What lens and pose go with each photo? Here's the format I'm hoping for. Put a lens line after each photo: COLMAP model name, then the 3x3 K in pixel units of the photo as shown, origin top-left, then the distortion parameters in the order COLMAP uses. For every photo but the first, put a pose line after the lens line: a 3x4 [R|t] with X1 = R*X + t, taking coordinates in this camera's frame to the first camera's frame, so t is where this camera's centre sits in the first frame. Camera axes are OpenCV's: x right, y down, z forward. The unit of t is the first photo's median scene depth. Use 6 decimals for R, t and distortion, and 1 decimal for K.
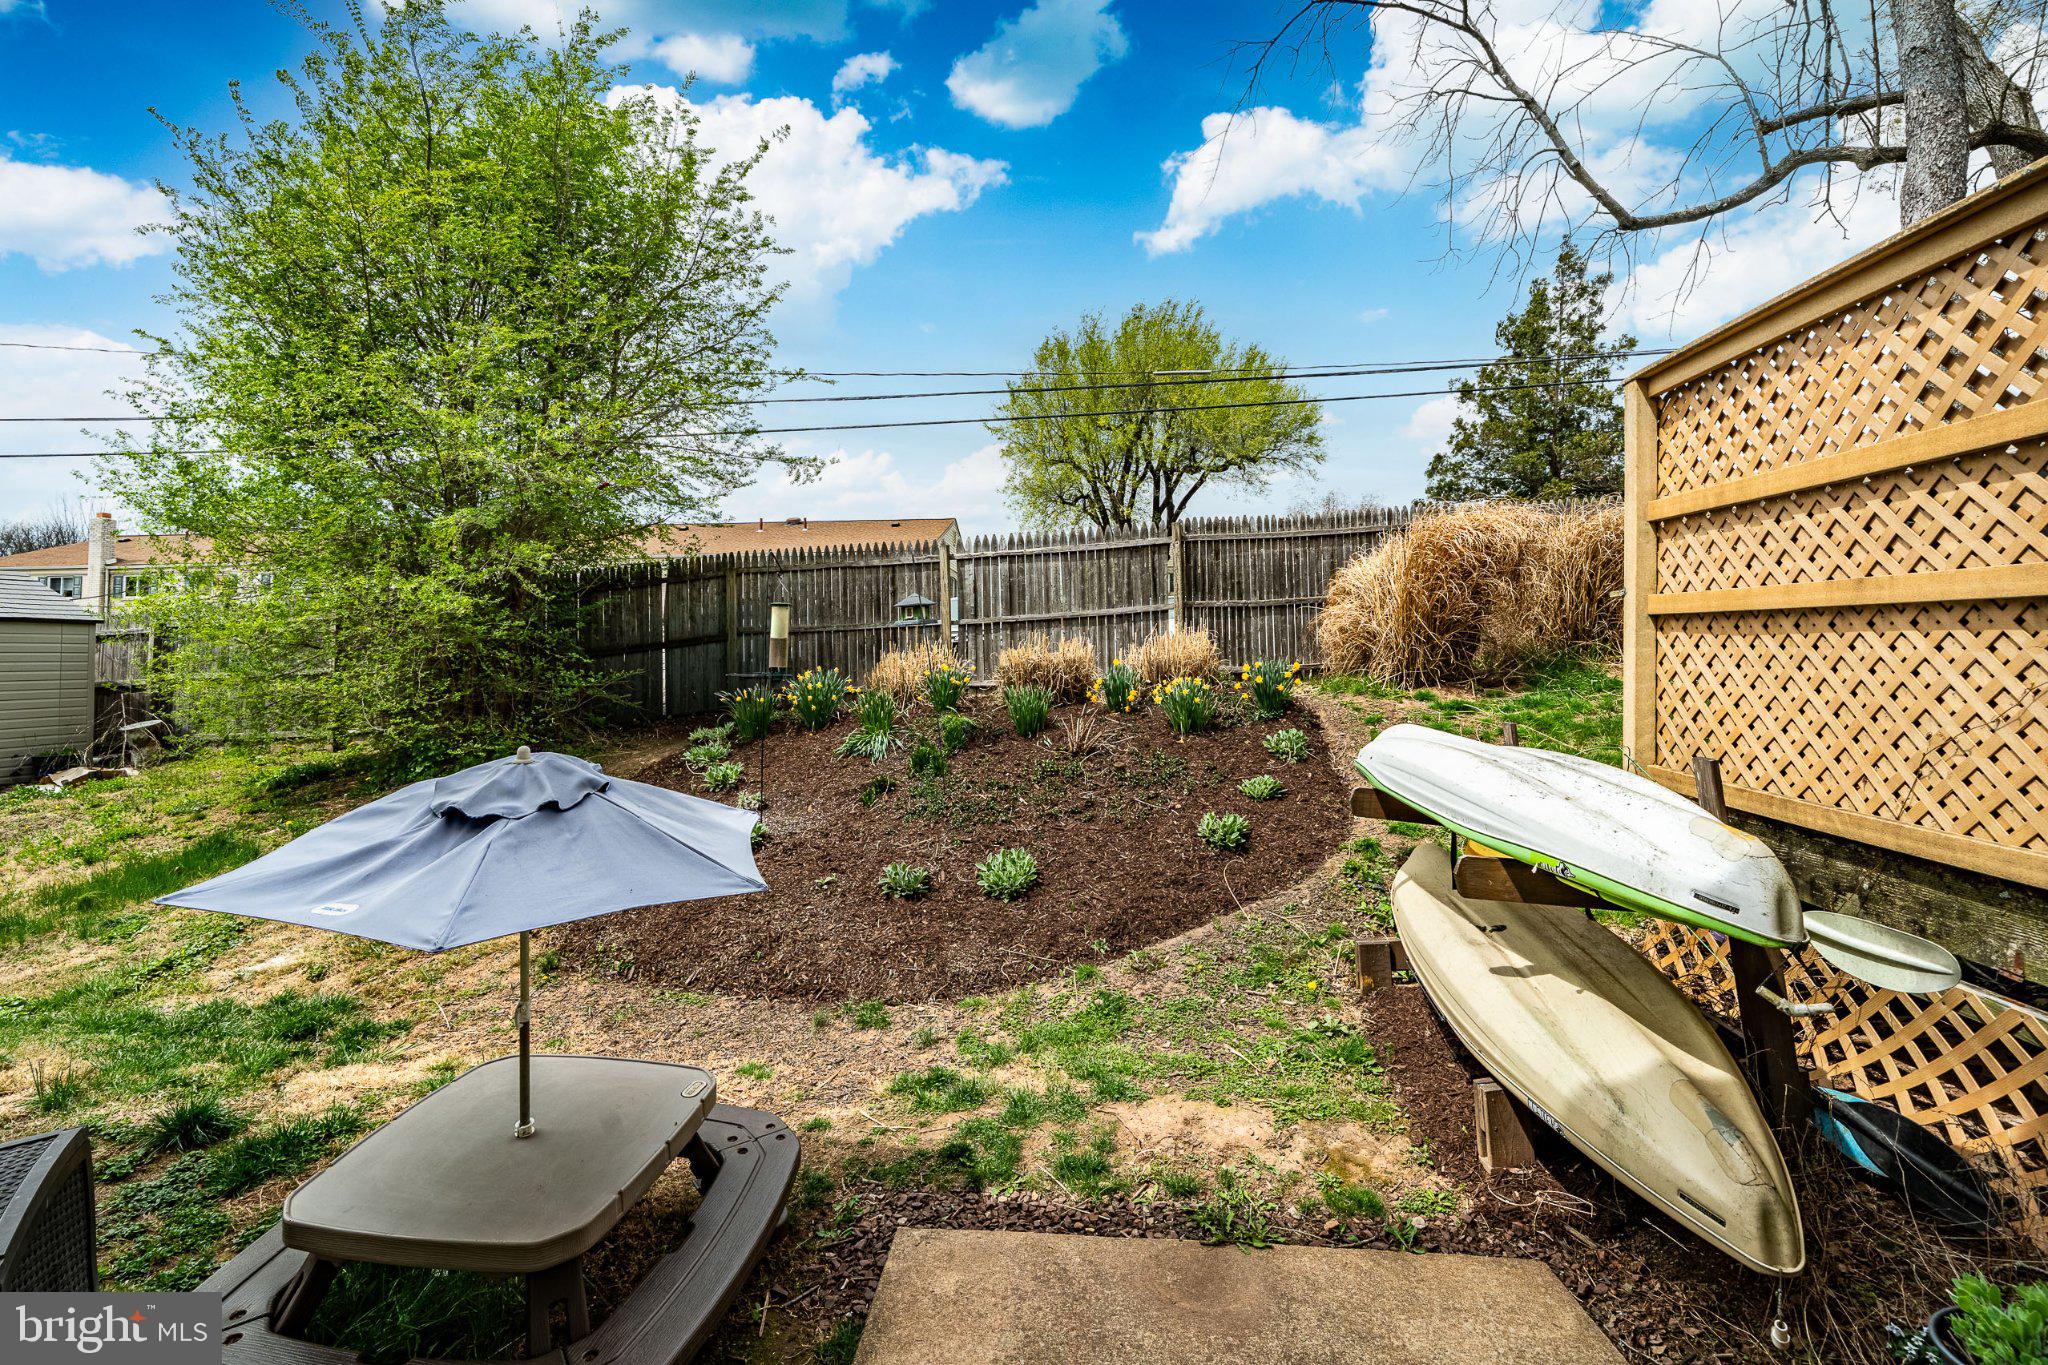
lens RADIAL K [[862.9, 0, 1024.0], [0, 862.9, 682.5], [0, 0, 1]] dist [-0.026384, 0.000112]
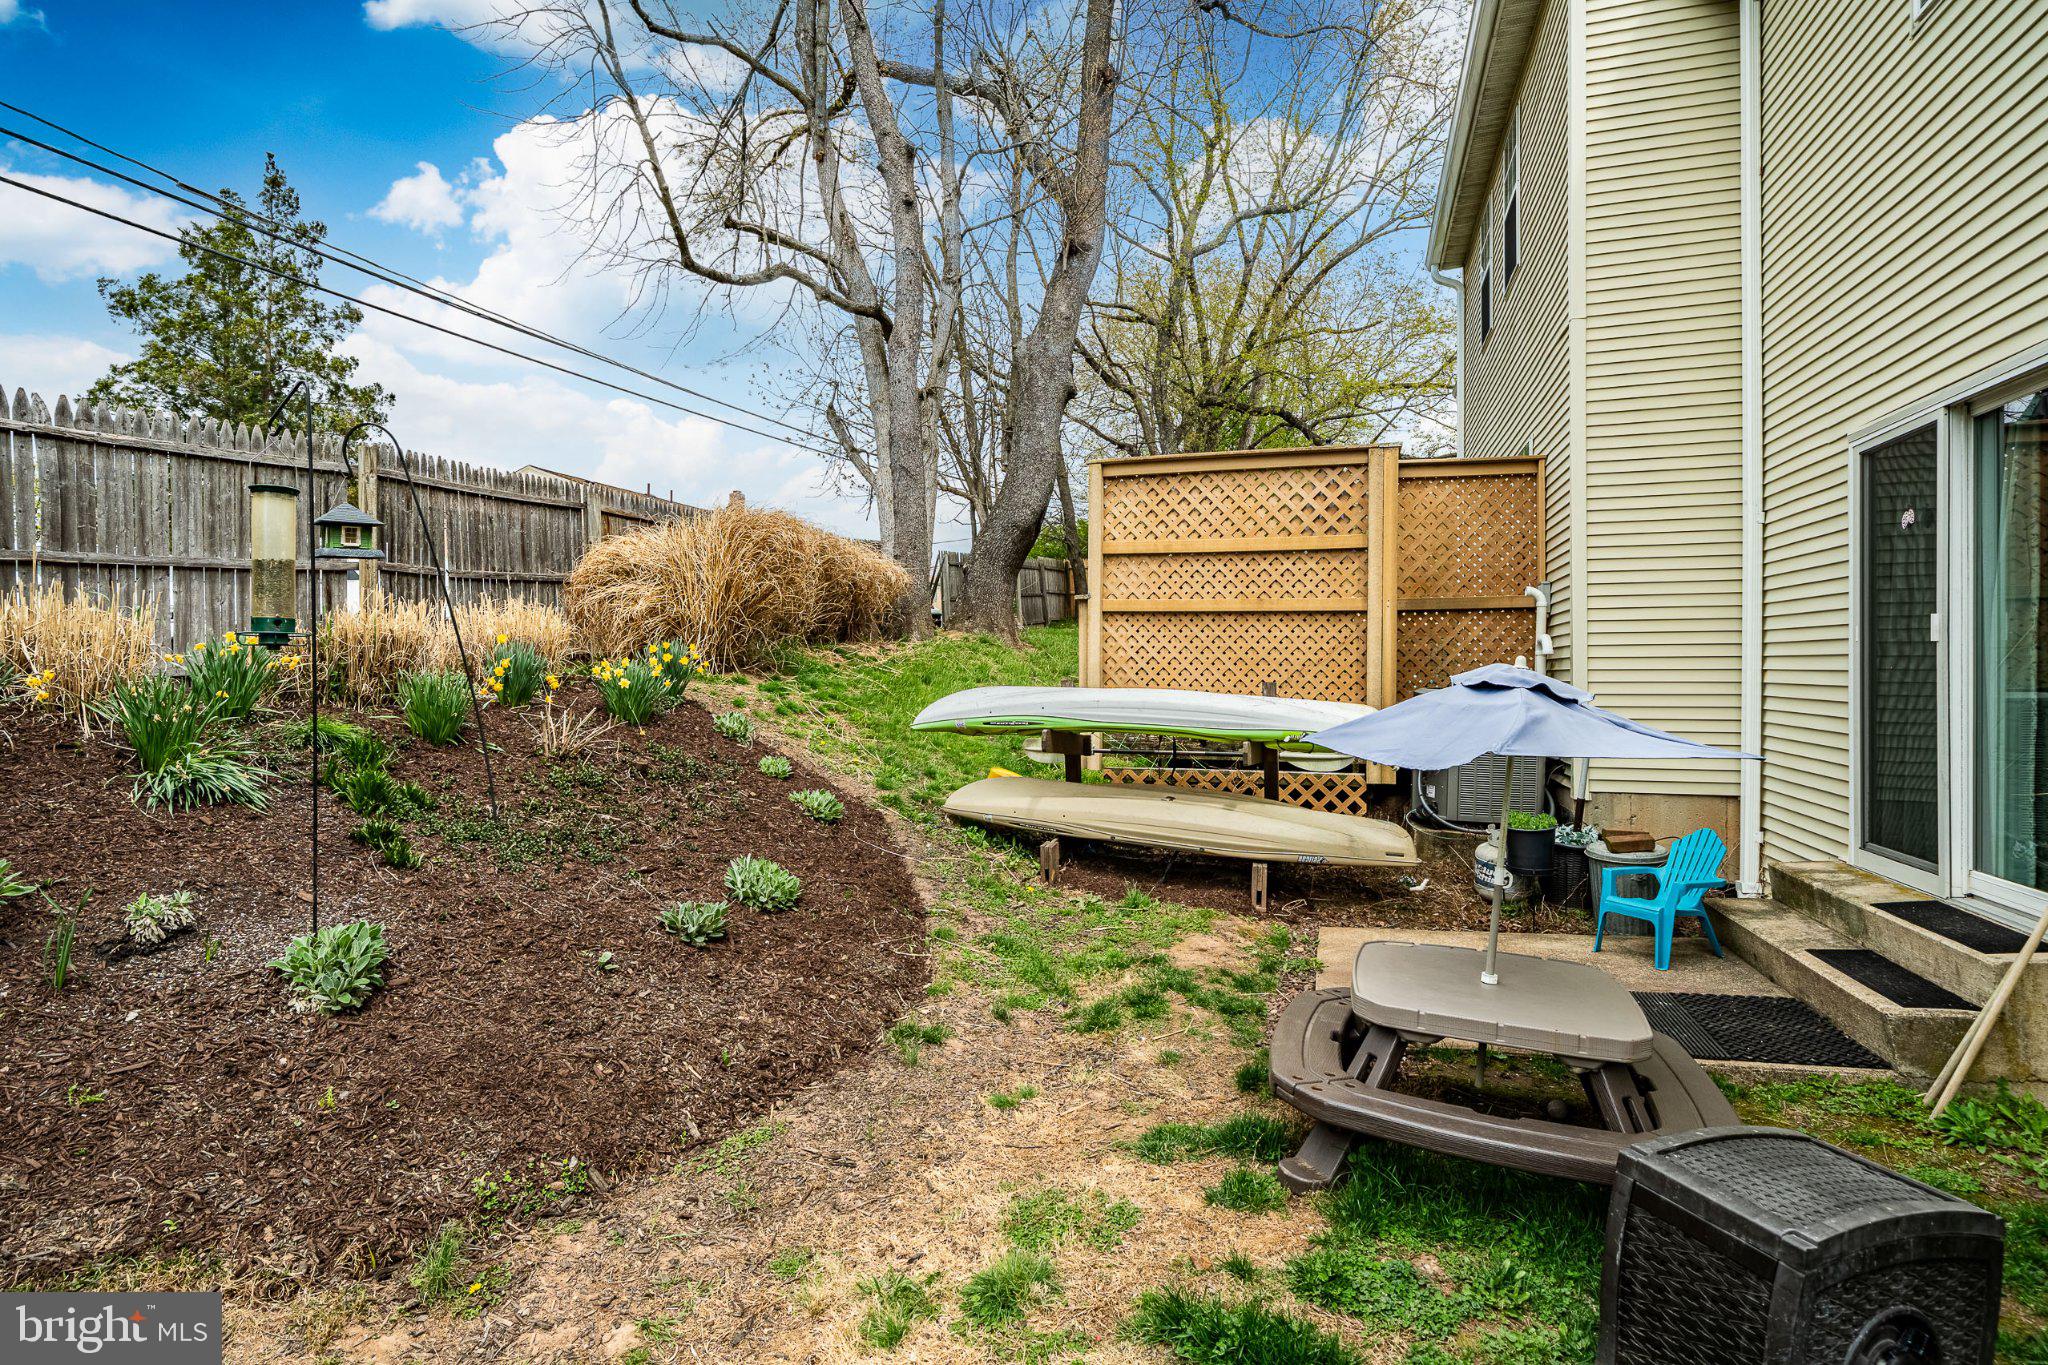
lens RADIAL K [[1016.7, 0, 1015.2], [0, 1016.7, 674.4], [0, 0, 1]] dist [-0.003083, -0.000576]
pose [[0.228492, 0.002407, 0.973543, -0.503578], [0.030186, 0.999499, -0.009556, 0.023276], [-0.973078, 0.031571, 0.228304, 0.303873]]
